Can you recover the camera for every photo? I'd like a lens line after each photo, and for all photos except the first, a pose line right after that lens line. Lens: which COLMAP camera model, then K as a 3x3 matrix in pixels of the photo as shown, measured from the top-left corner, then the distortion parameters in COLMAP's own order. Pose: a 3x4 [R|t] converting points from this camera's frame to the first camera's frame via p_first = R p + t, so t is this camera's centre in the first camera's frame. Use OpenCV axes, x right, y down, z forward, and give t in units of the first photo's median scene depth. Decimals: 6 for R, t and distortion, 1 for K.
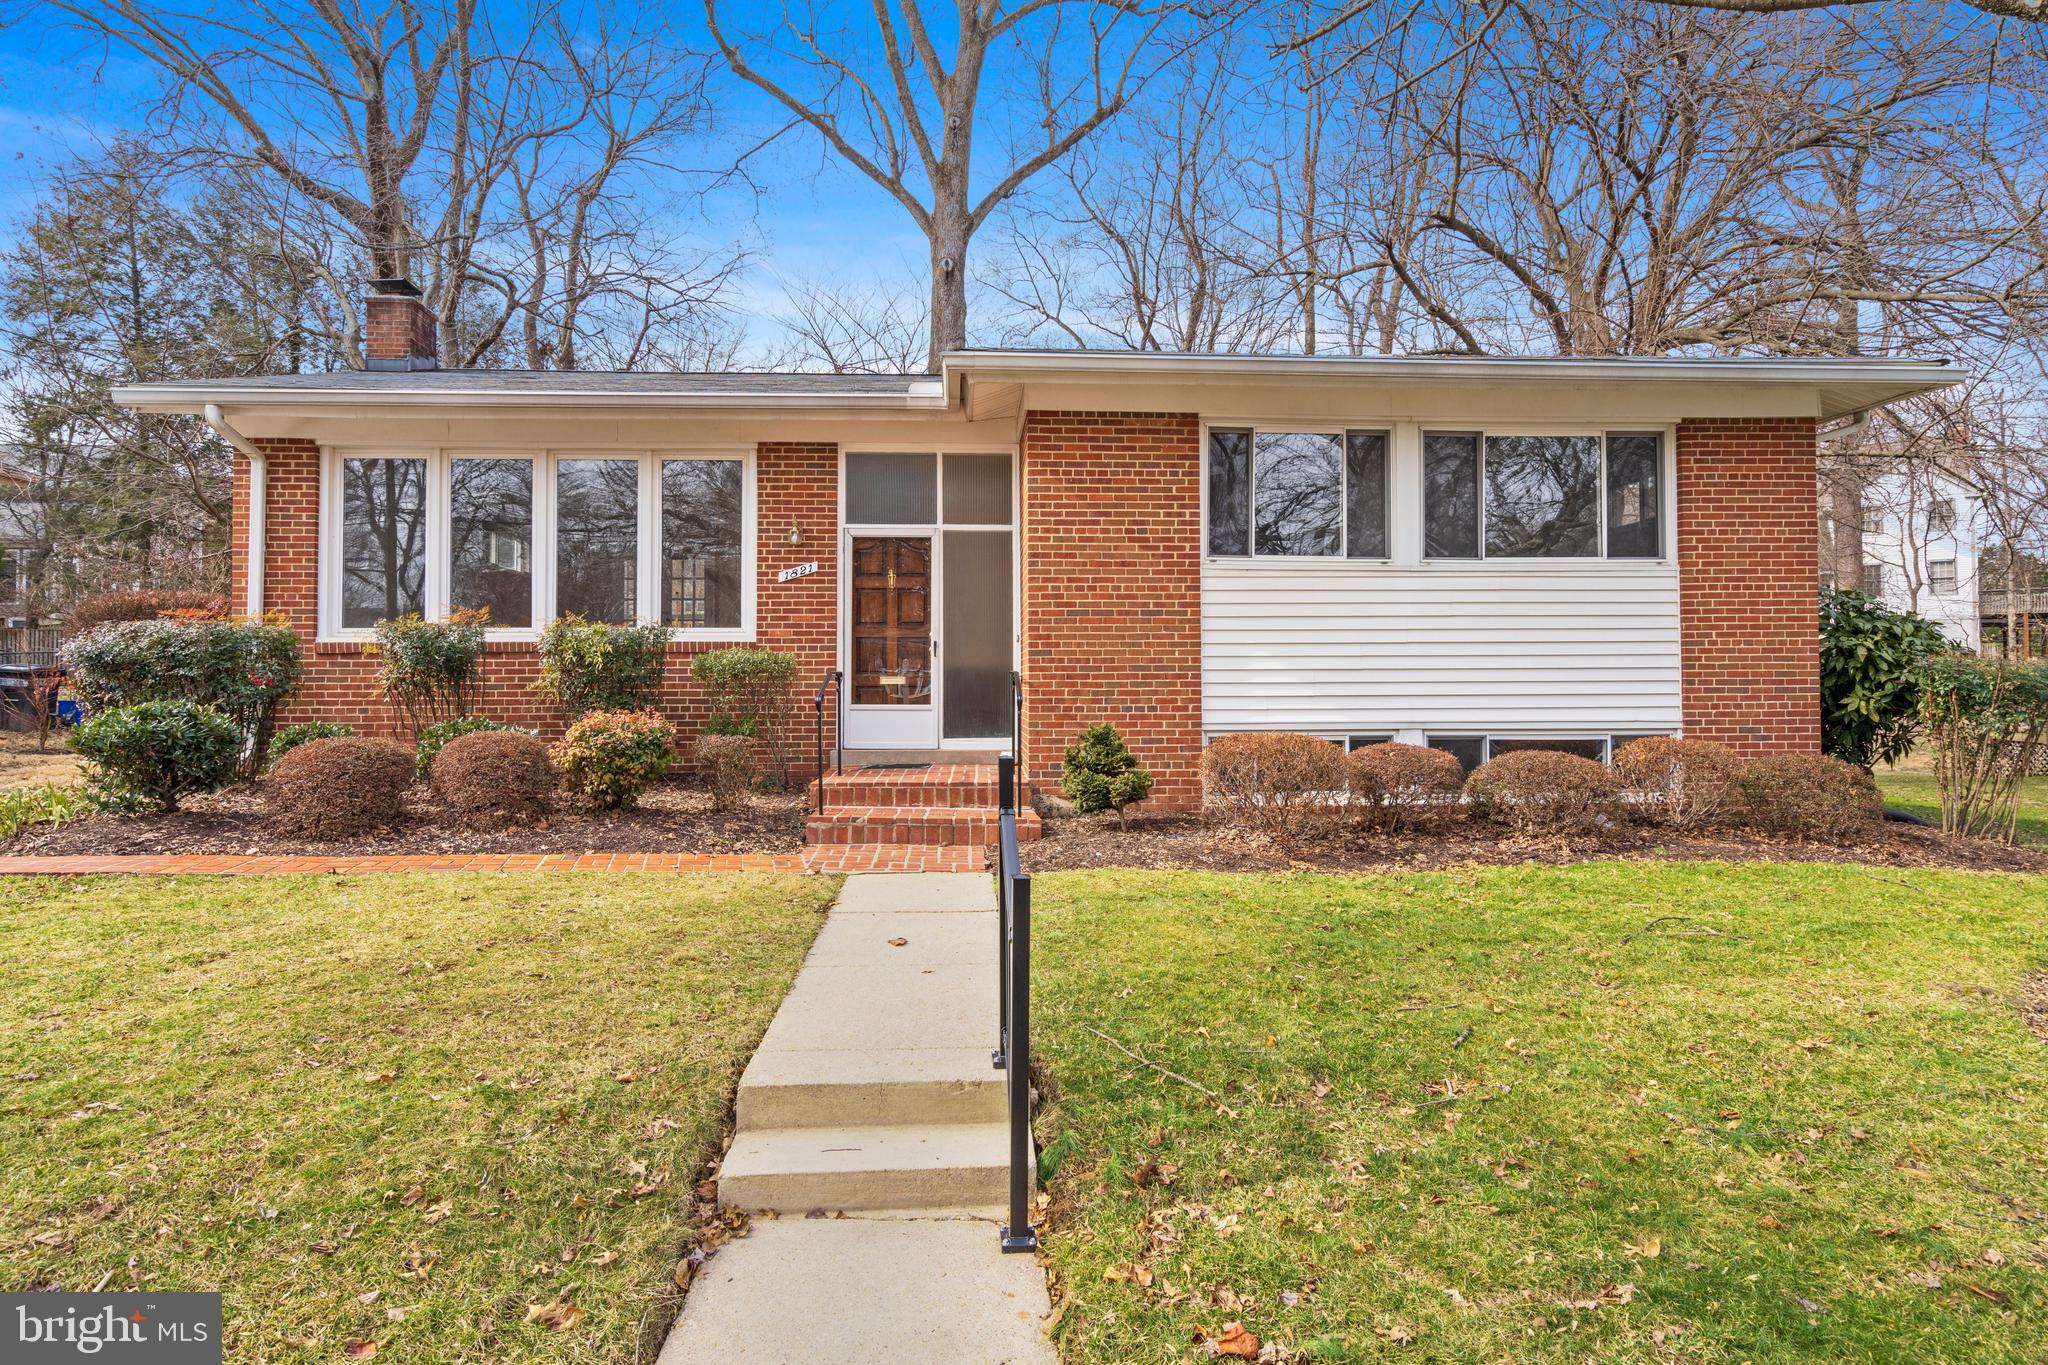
lens RADIAL K [[1044.5, 0, 1036.2], [0, 1044.5, 630.6], [0, 0, 1]] dist [-0.003280, 0.004465]
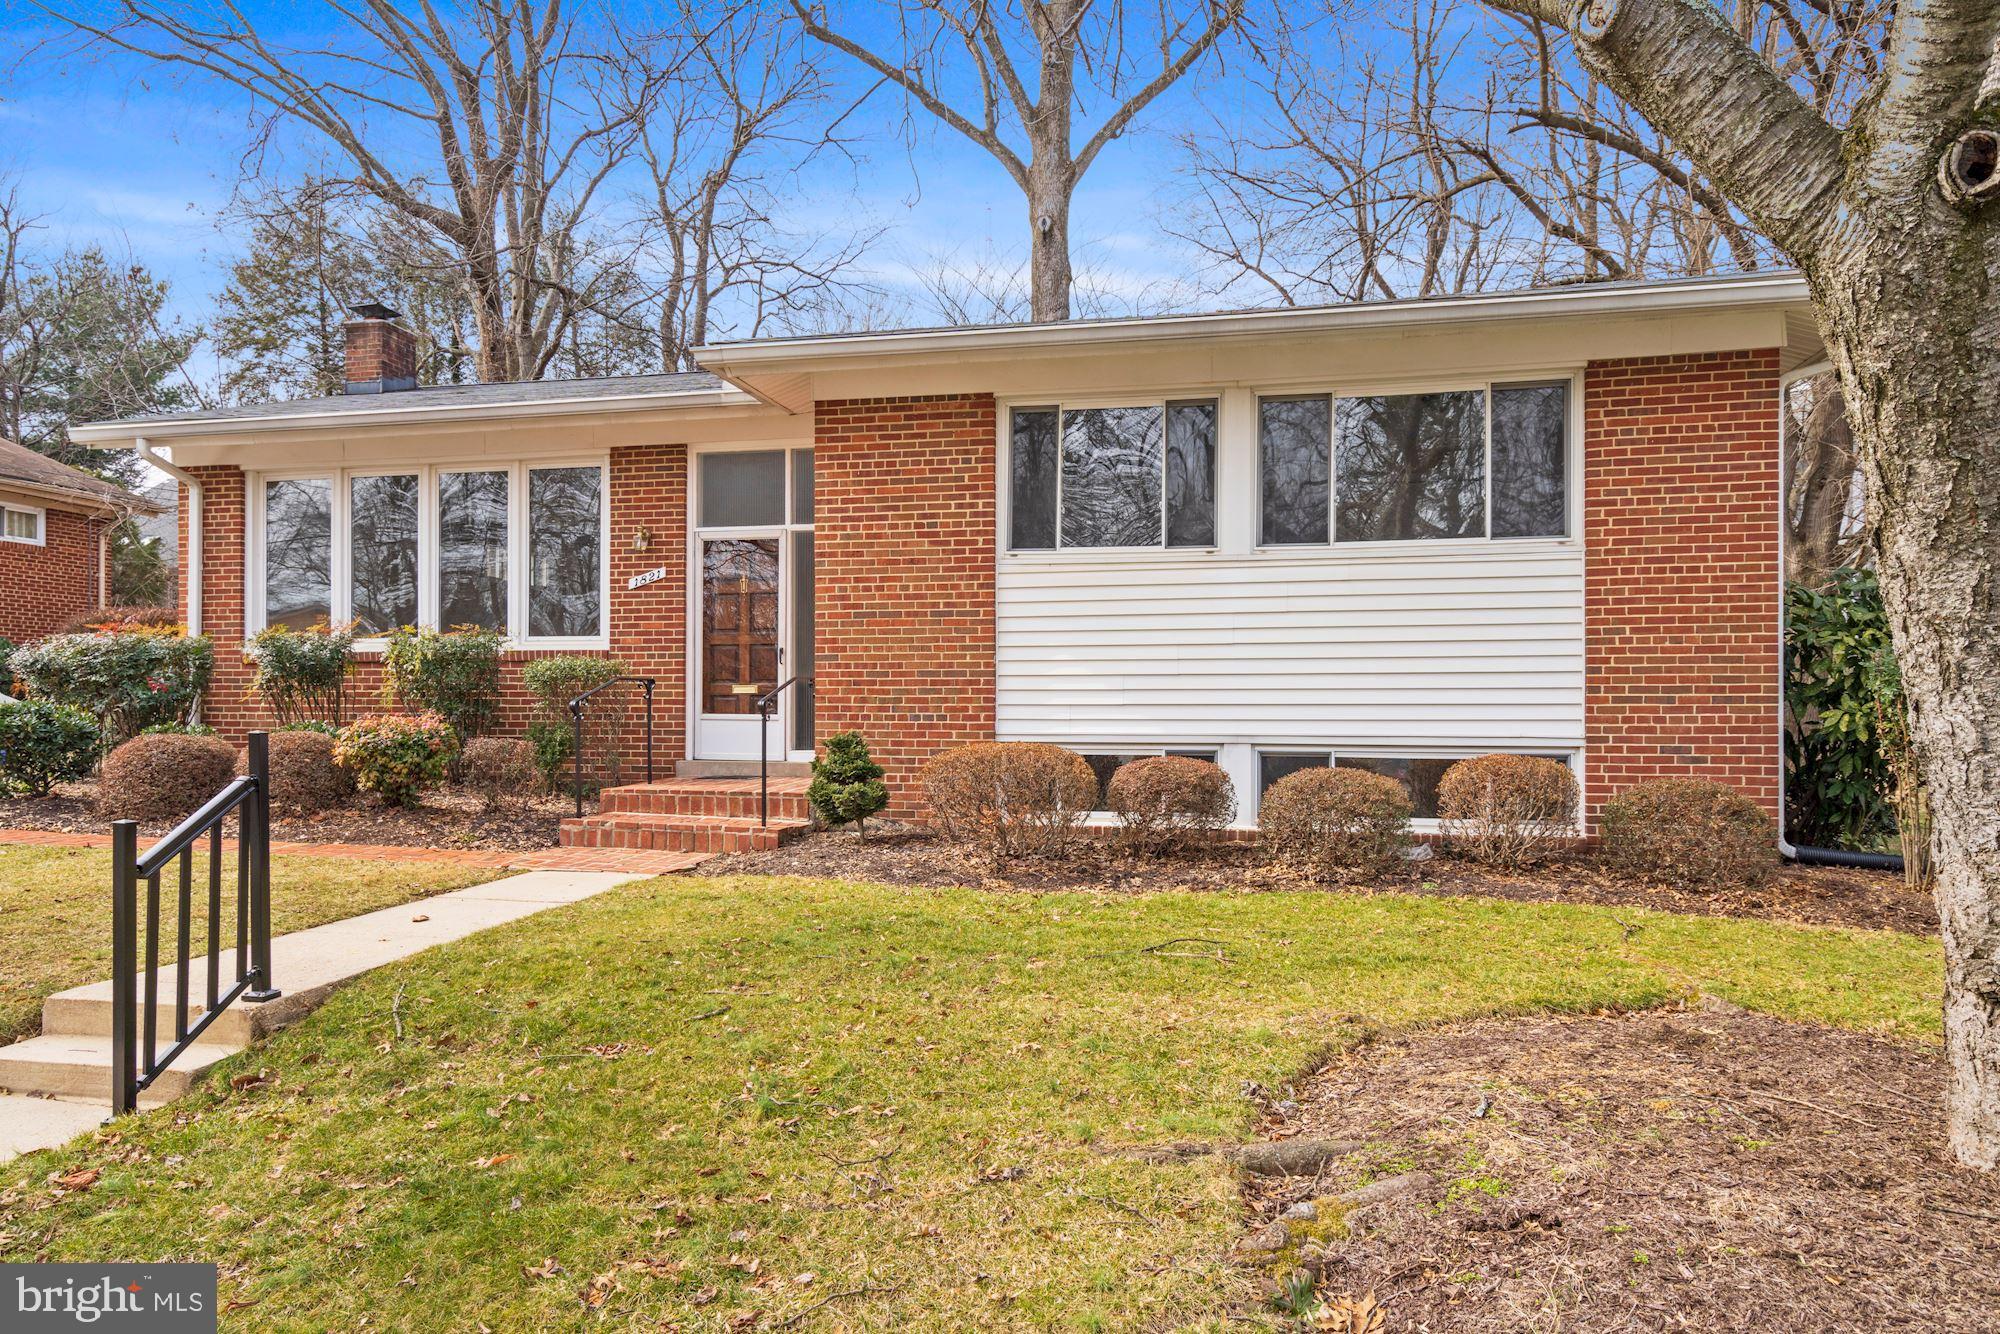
lens RADIAL K [[1228.3, 0, 1000.6], [0, 1228.3, 674.8], [0, 0, 1]] dist [0.004576, -0.001364]
pose [[0.966539, -0.002546, -0.256507, 0.423498], [0.008203, 0.999746, 0.020988, 0.014187], [0.256389, -0.022390, 0.966314, -0.034050]]
